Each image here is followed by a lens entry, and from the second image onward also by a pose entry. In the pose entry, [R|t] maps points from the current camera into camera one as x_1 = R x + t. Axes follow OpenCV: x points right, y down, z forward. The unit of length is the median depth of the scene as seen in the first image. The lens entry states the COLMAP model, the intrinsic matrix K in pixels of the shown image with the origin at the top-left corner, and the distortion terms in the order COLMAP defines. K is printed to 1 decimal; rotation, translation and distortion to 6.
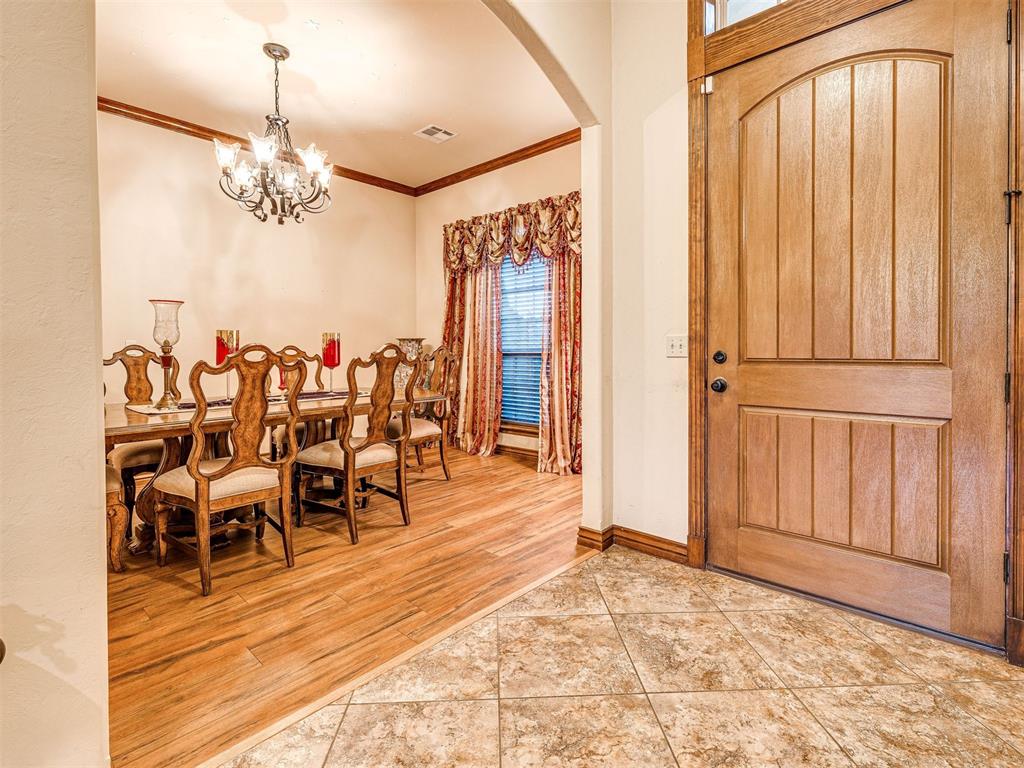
lens RADIAL K [[485.7, 0, 510.5], [0, 485.7, 353.0], [0, 0, 1]] dist [-0.001340, -0.000323]
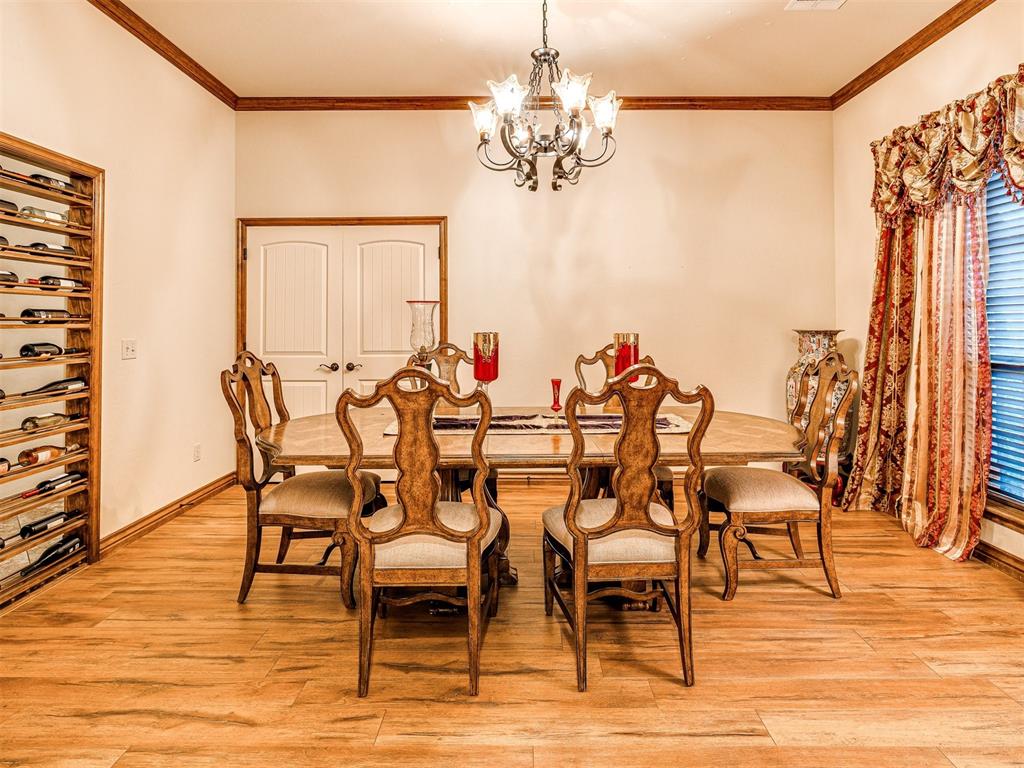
lens RADIAL K [[555.4, 0, 514.6], [0, 555.4, 311.8], [0, 0, 1]] dist [-0.003697, 0.000072]
pose [[0.676266, -0.009411, -0.736597, 0.076759], [-0.012824, 0.999616, -0.024545, -0.035825], [0.736546, 0.026045, 0.675886, 0.243927]]
